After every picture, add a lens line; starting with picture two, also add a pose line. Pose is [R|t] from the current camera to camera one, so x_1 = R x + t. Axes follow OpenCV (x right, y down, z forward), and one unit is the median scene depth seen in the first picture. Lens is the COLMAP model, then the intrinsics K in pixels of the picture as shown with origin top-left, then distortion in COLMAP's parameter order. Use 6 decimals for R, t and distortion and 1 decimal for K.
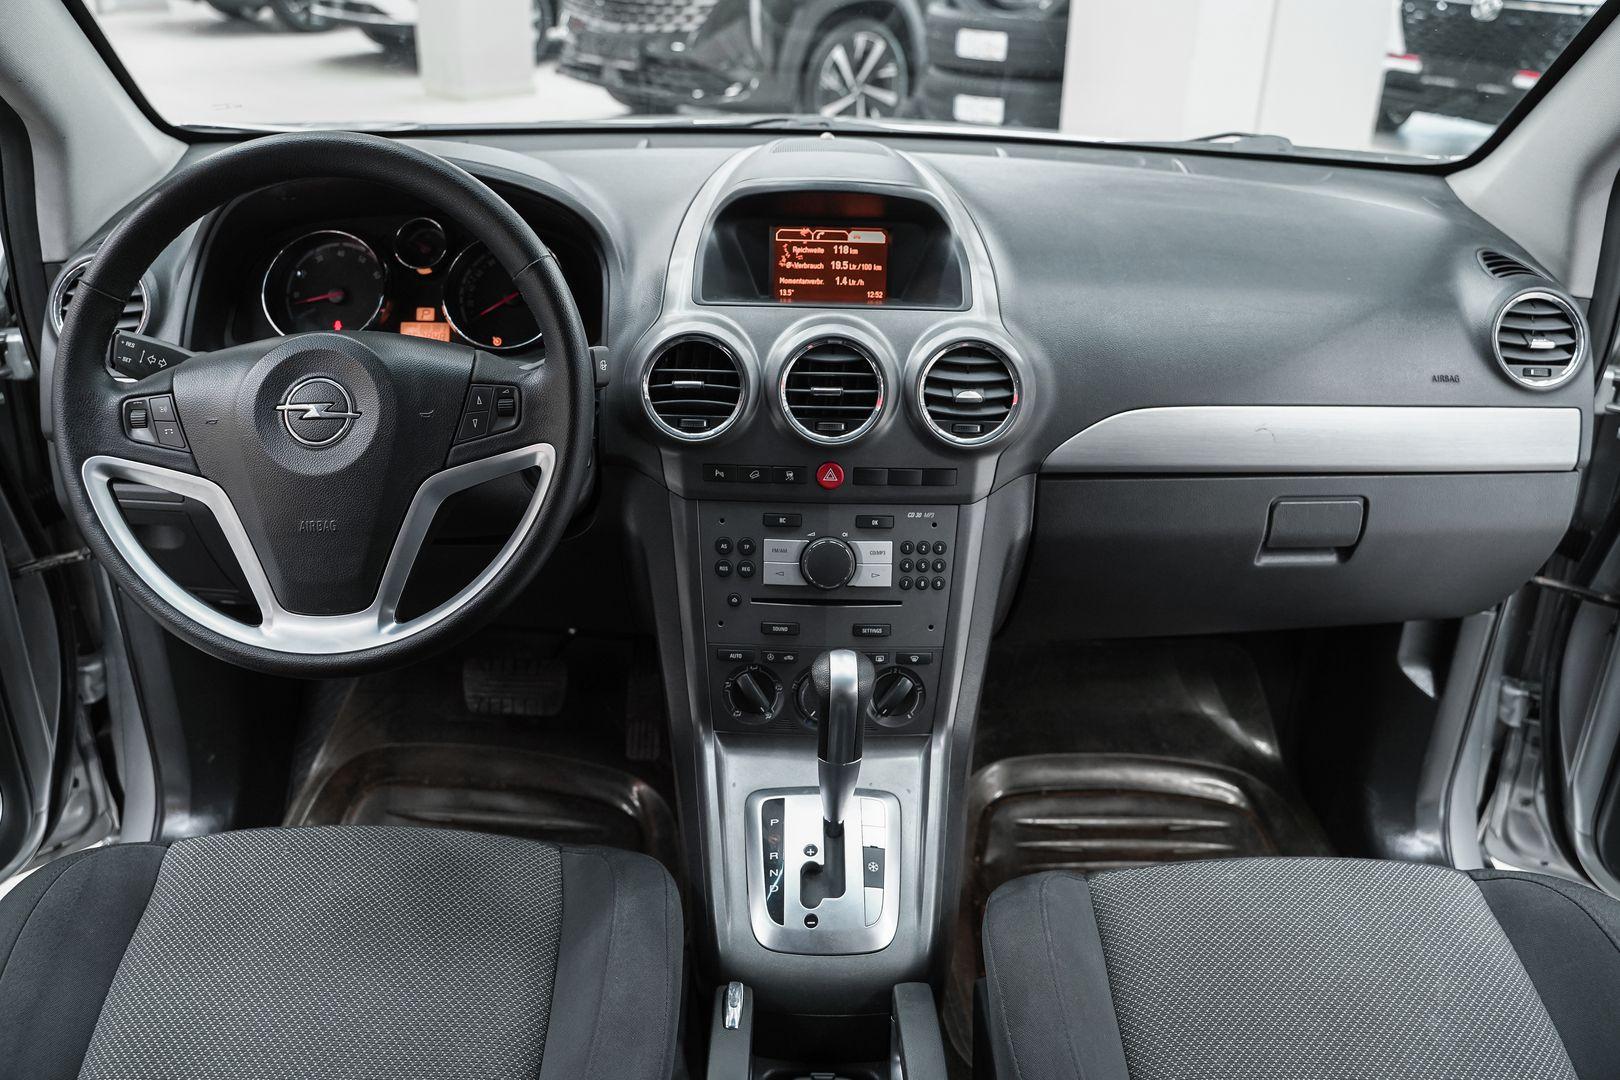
lens RADIAL K [[1307.3, 0, 797.3], [0, 1307.3, 530.5], [0, 0, 1]] dist [-0.109883, 0.079580]
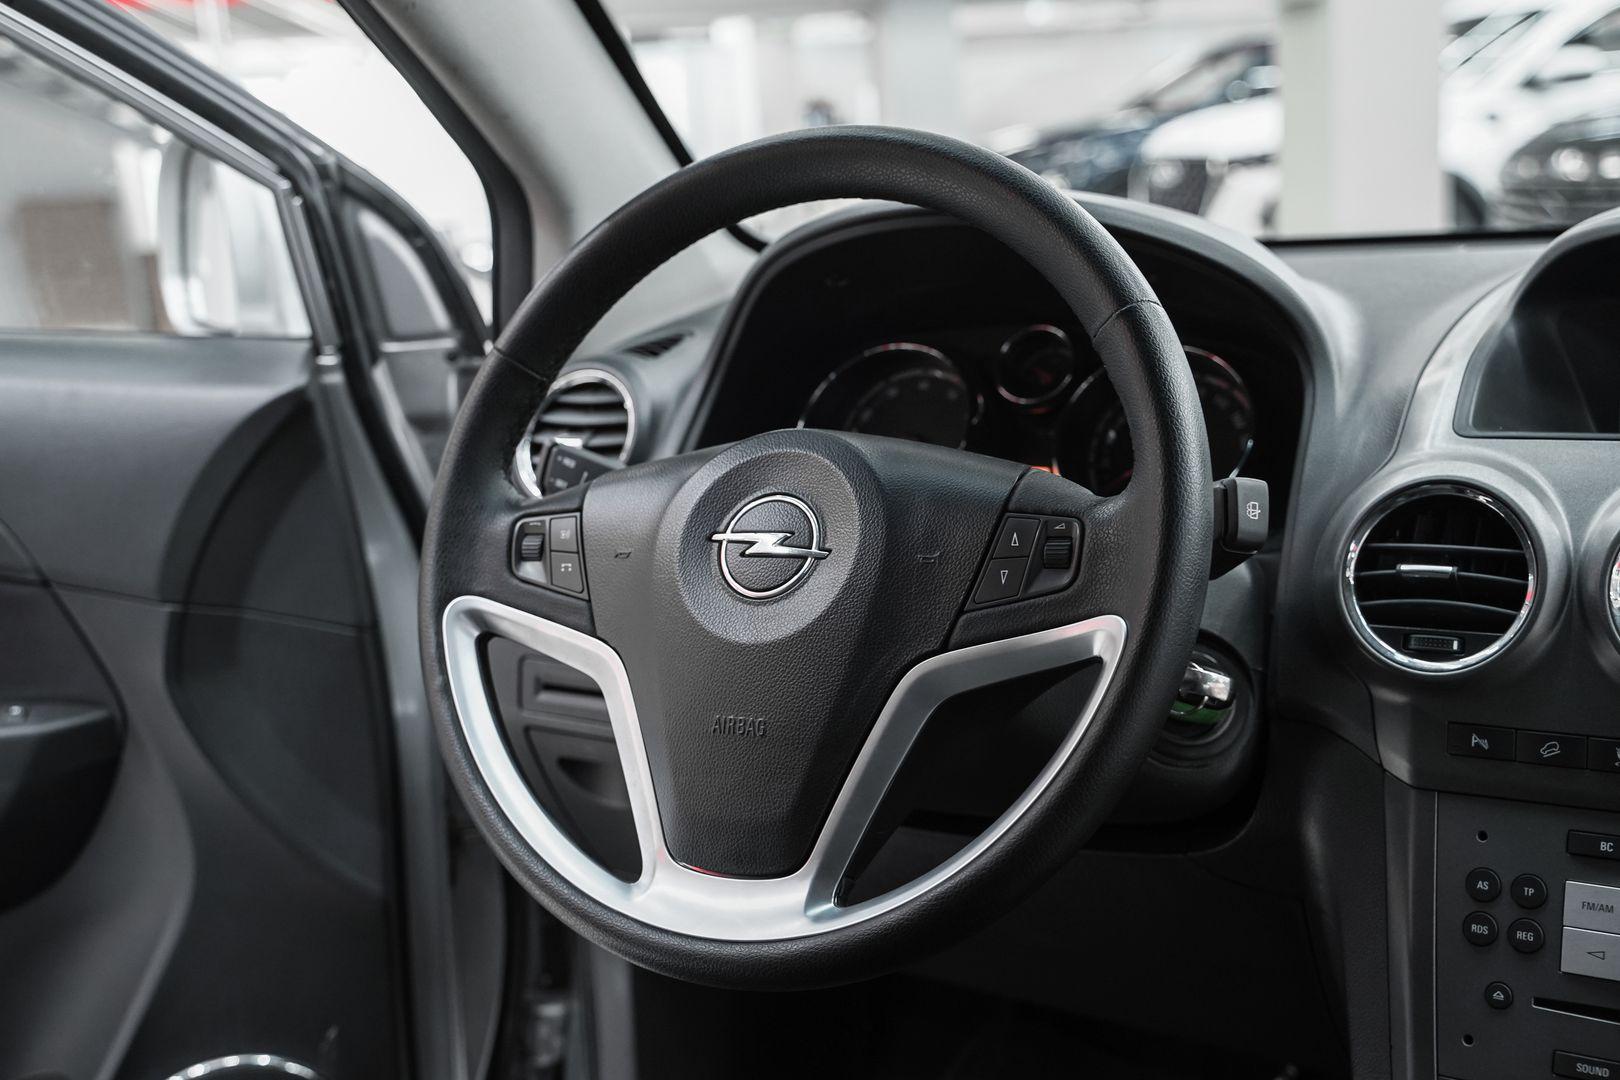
lens RADIAL K [[1912.7, 0, 794.0], [0, 1912.7, 525.4], [0, 0, 1]] dist [0.031175, 0.000000]
pose [[0.864067, 0.026374, -0.502686, 0.086696], [-0.154297, 0.964432, -0.214622, 0.079235], [0.479146, 0.263010, 0.837403, 0.189589]]
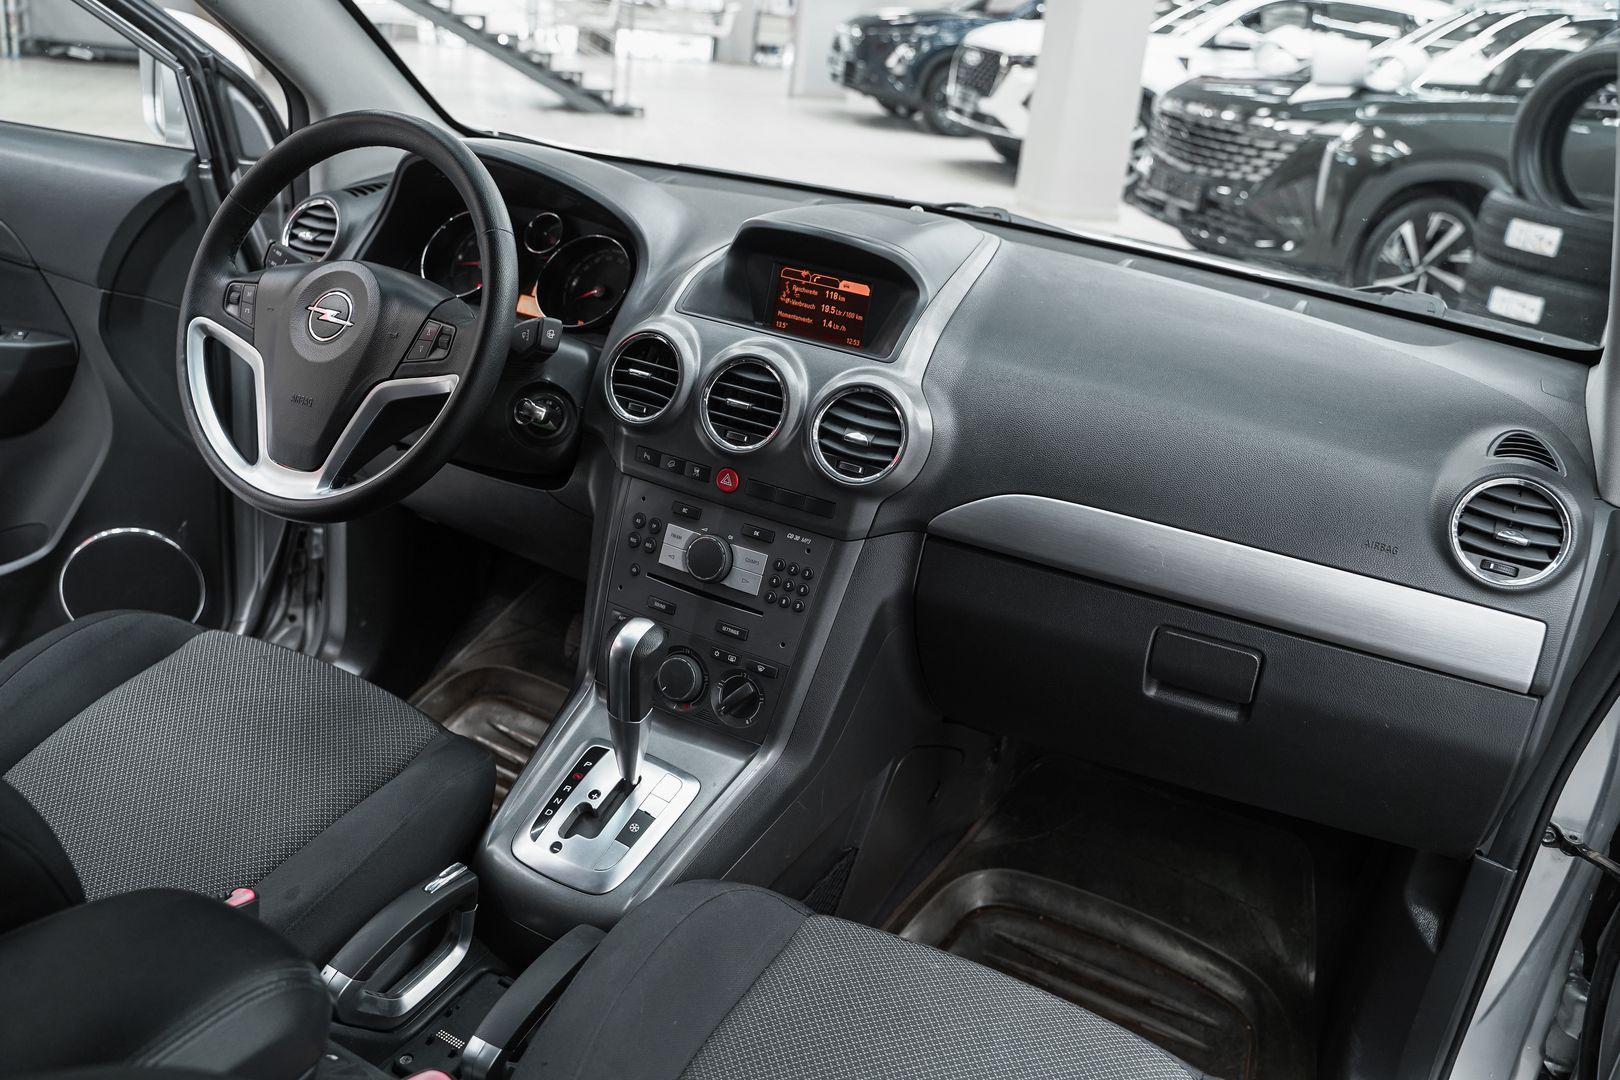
lens RADIAL K [[1307.3, 0, 794.5], [0, 1307.3, 524.0], [0, 0, 1]] dist [-0.109883, 0.079580]
pose [[0.875622, 0.248473, -0.414183, 0.524164], [-0.288696, 0.956729, -0.036378, 0.016400], [0.387222, 0.151427, 0.909466, 0.026581]]
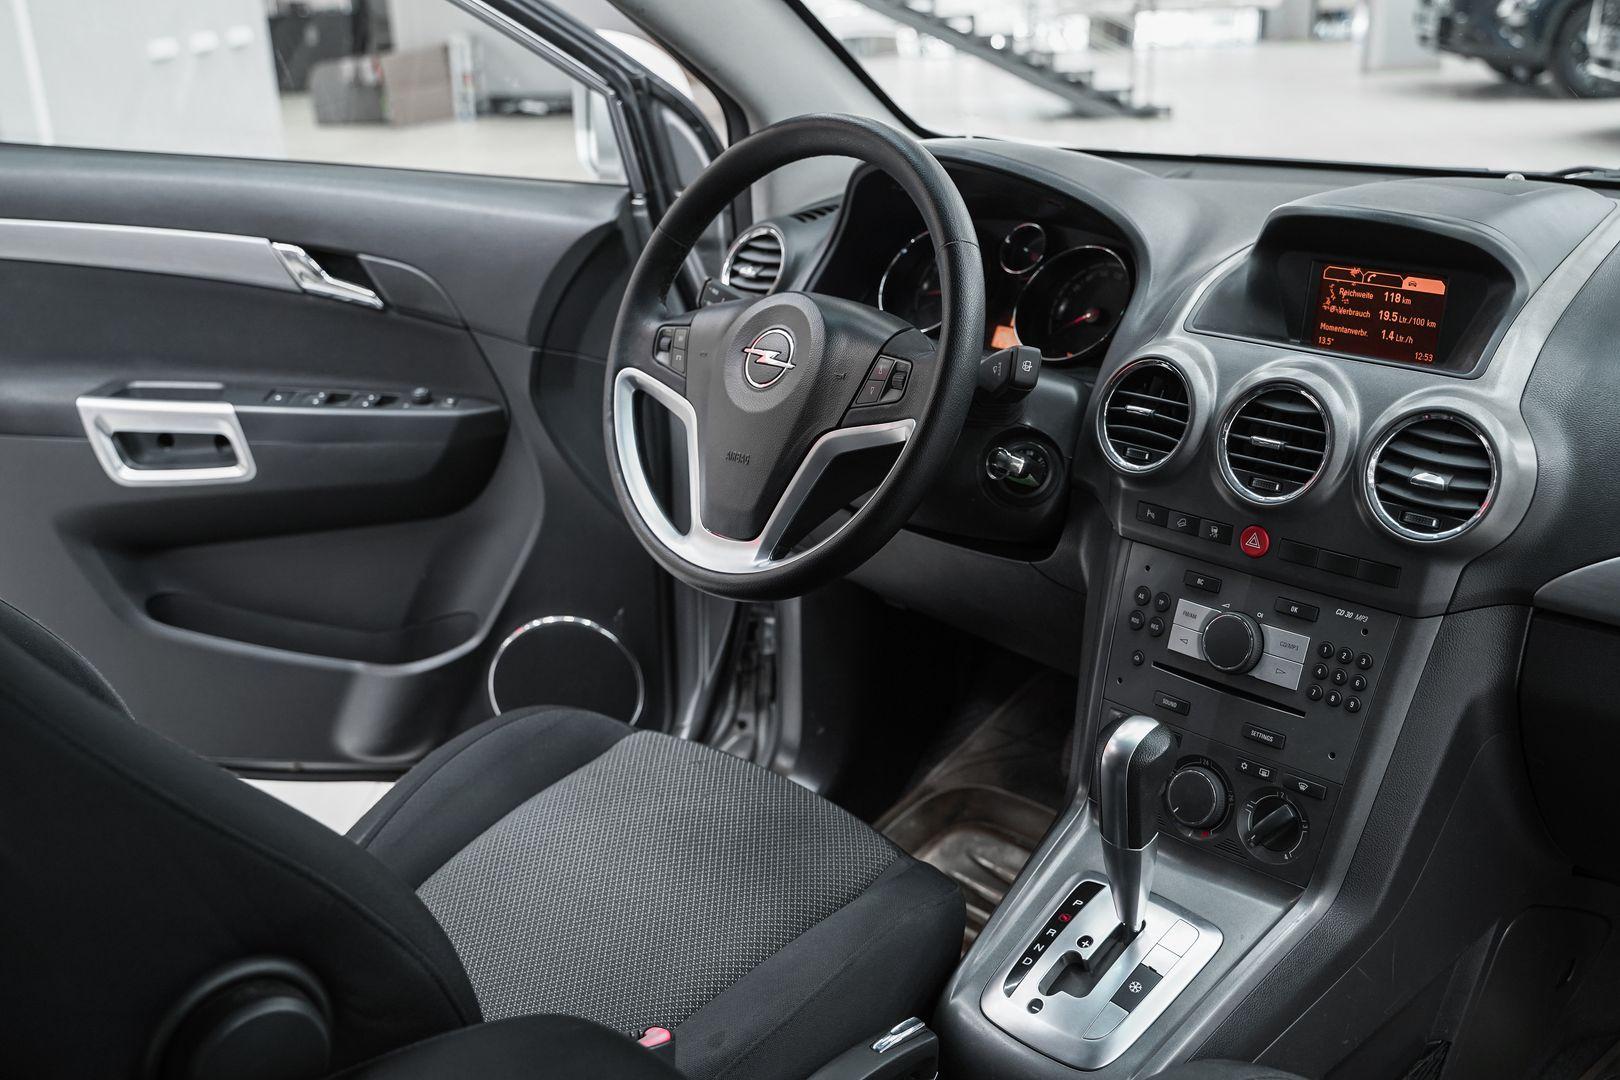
lens RADIAL K [[1613.8, 0, 817.0], [0, 1613.8, 534.9], [0, 0, 1]] dist [-0.021550, 0.000000]
pose [[0.688657, 0.206391, -0.695093, 0.543889], [-0.282022, 0.959392, 0.005457, 0.028023], [0.667993, 0.192274, 0.718899, 0.049701]]
